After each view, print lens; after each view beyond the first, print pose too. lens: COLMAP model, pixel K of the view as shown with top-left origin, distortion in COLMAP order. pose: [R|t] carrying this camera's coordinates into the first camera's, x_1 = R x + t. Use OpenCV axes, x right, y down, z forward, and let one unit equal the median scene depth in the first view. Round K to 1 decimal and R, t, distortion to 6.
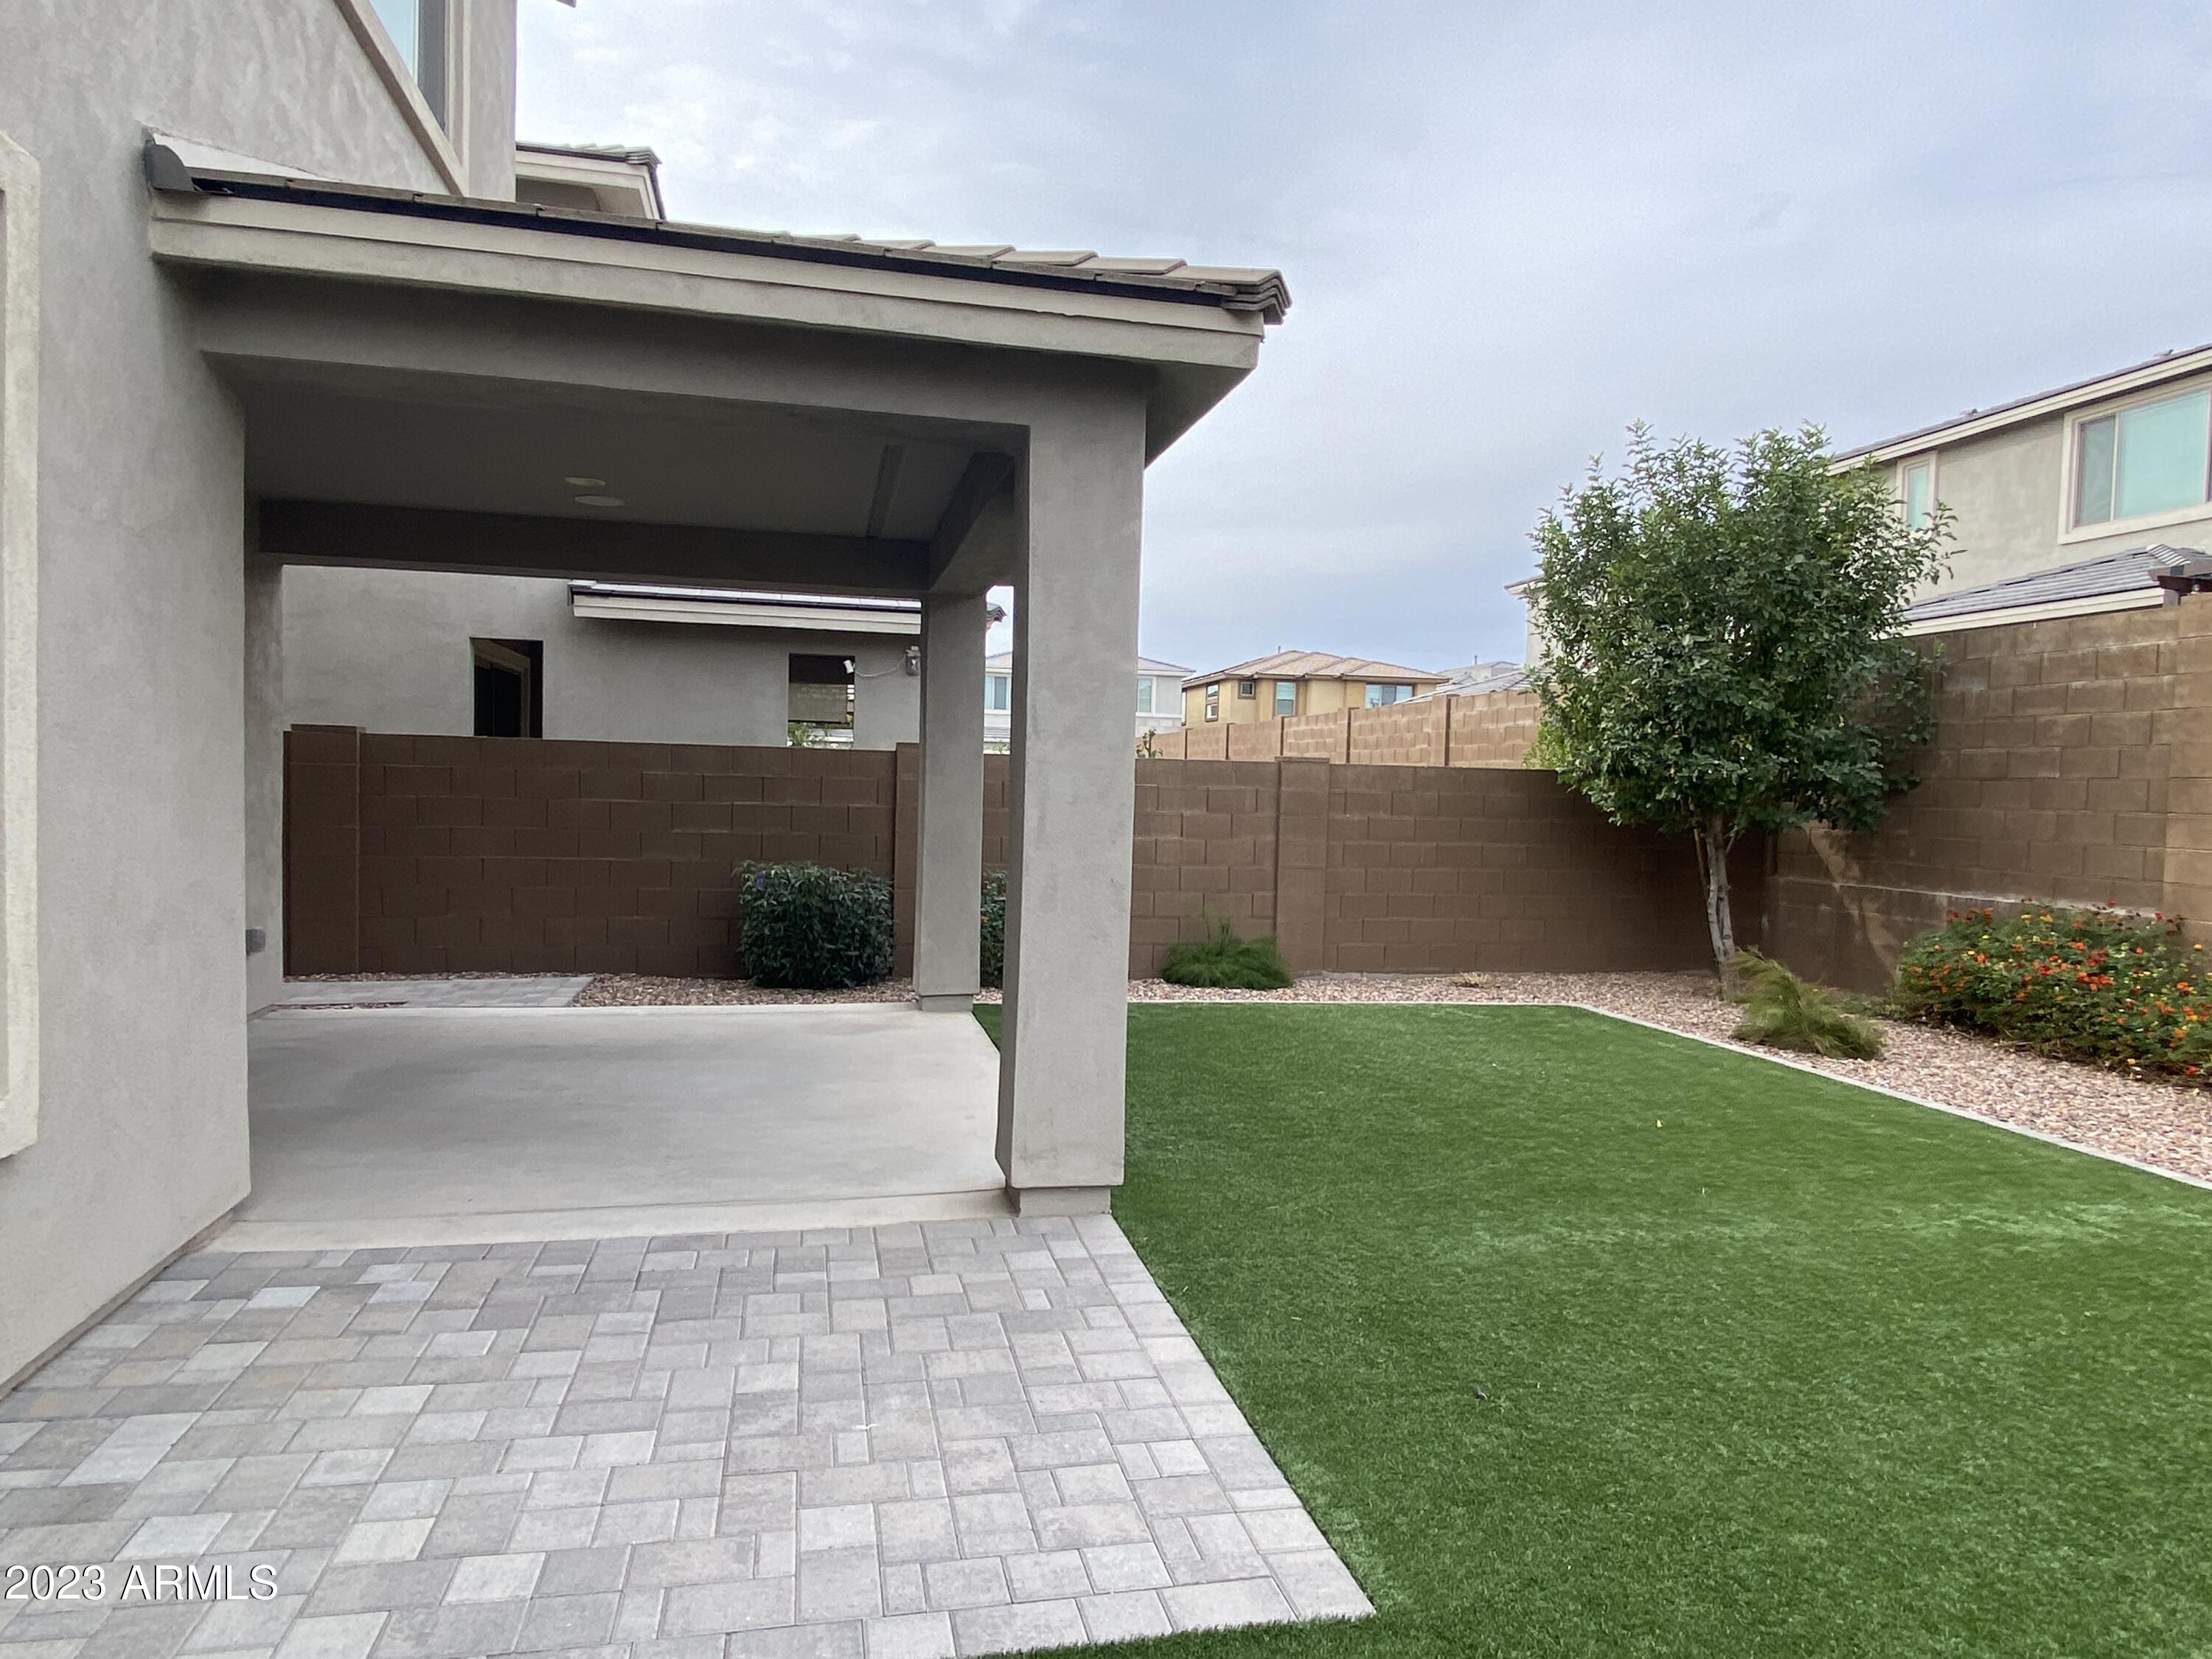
lens RADIAL K [[1328.0, 0, 1120.6], [0, 1328.0, 845.7], [0, 0, 1]] dist [0.017241, -0.006748]
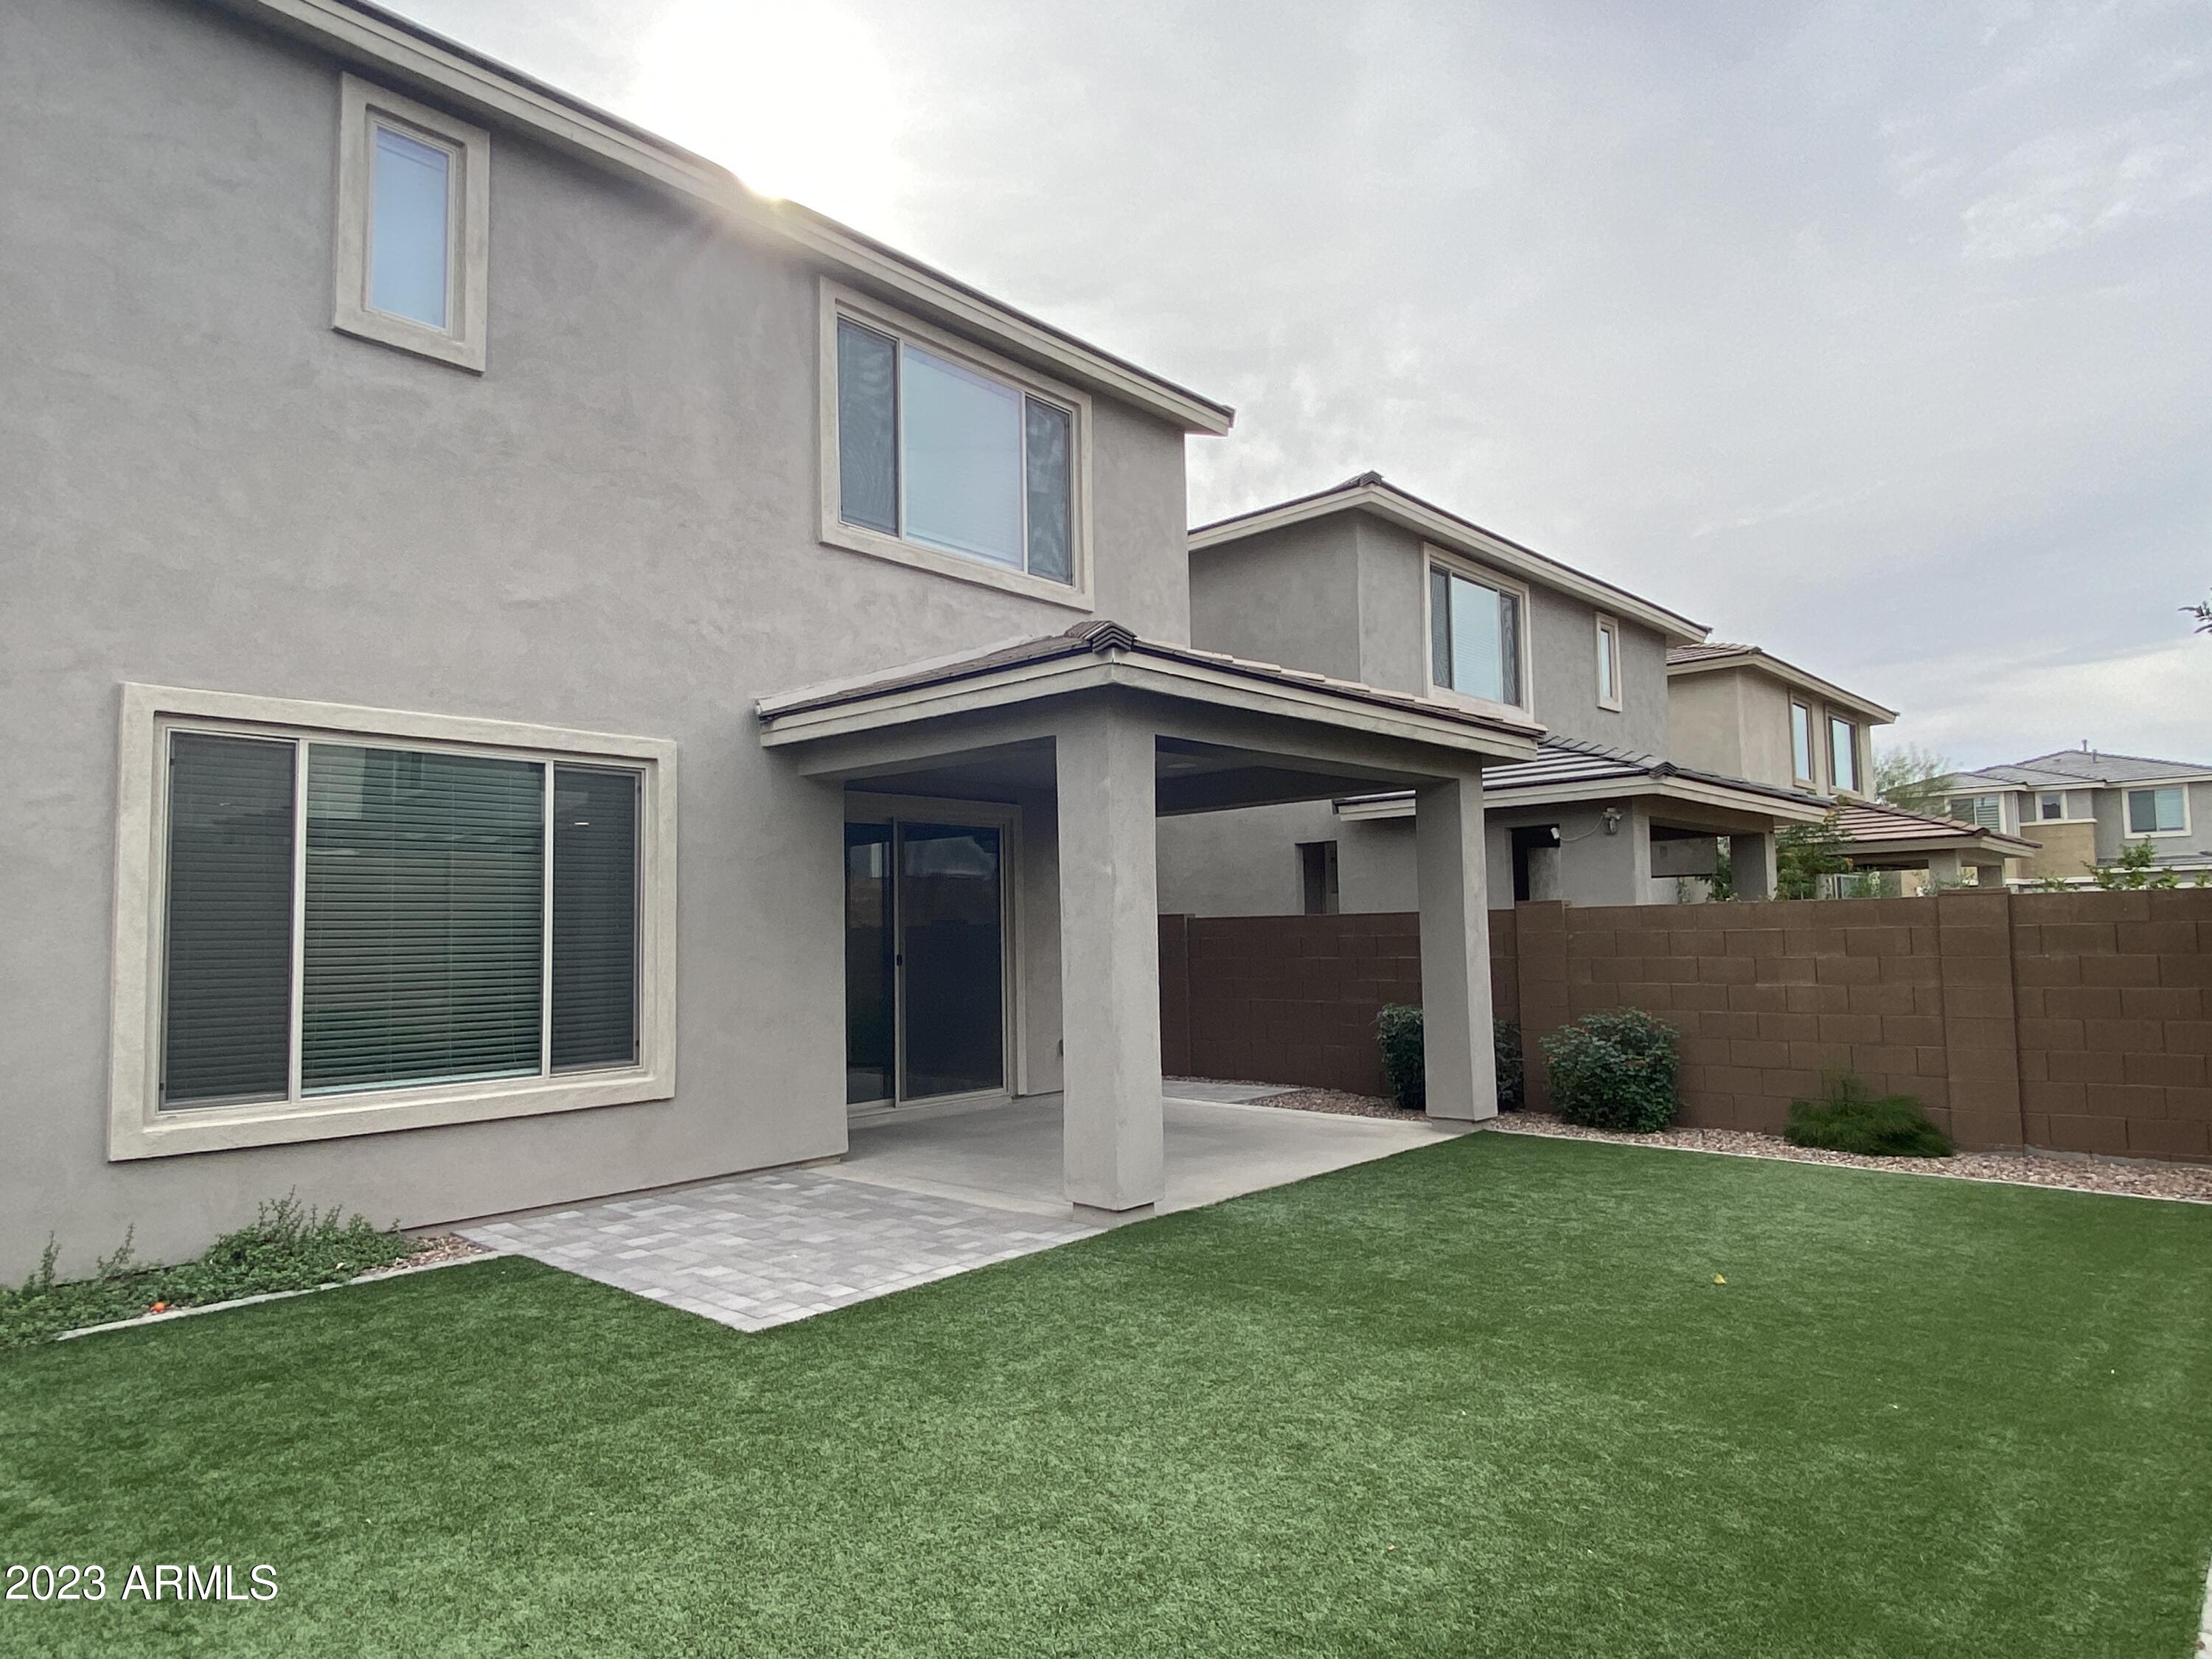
lens RADIAL K [[1328.0, 0, 1107.6], [0, 1328.0, 834.6], [0, 0, 1]] dist [0.017241, -0.006748]
pose [[0.569695, -0.099294, -0.815836, 0.525475], [-0.003799, 0.992346, -0.123430, 0.007743], [0.821847, 0.073417, 0.564957, 0.043793]]
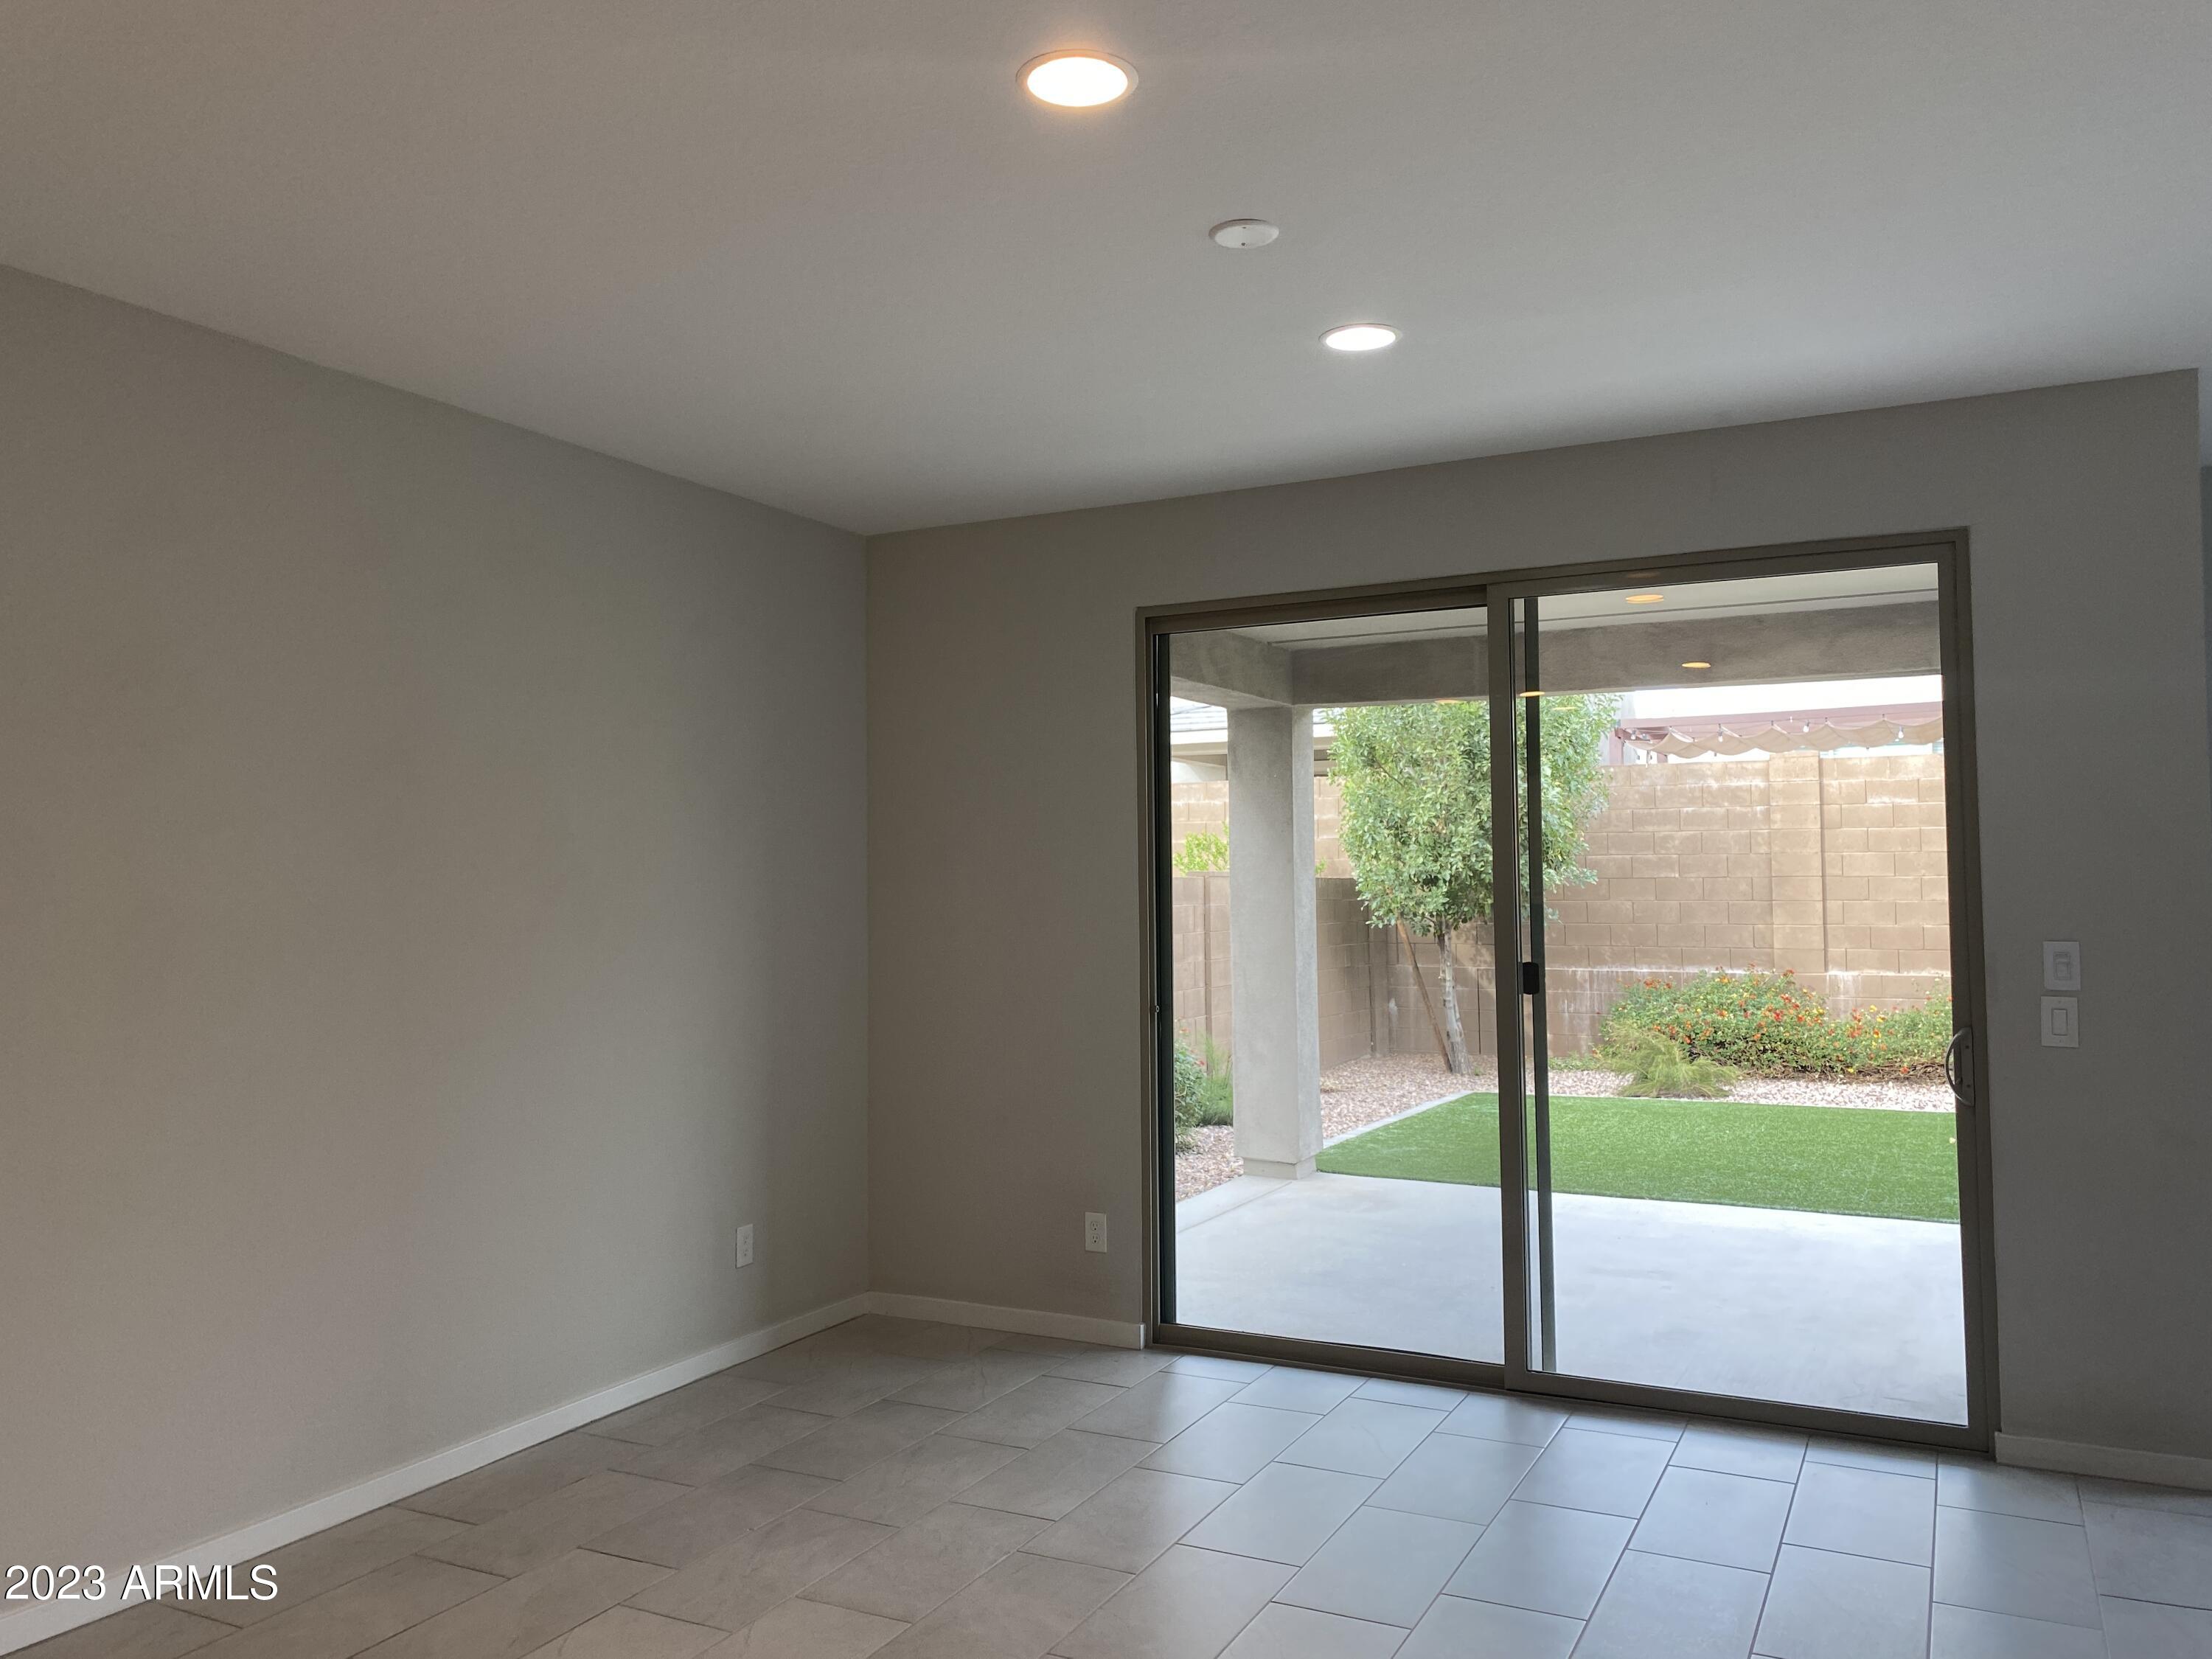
lens RADIAL K [[1678.4, 0, 1095.0], [0, 1678.4, 822.8], [0, 0, 1]] dist [0.051277, -0.029157]
pose [[0.639779, 0.002273, 0.768555, -1.083255], [0.058175, 0.996984, -0.051375, -0.056202], [-0.766354, 0.077579, 0.637717, 0.377418]]
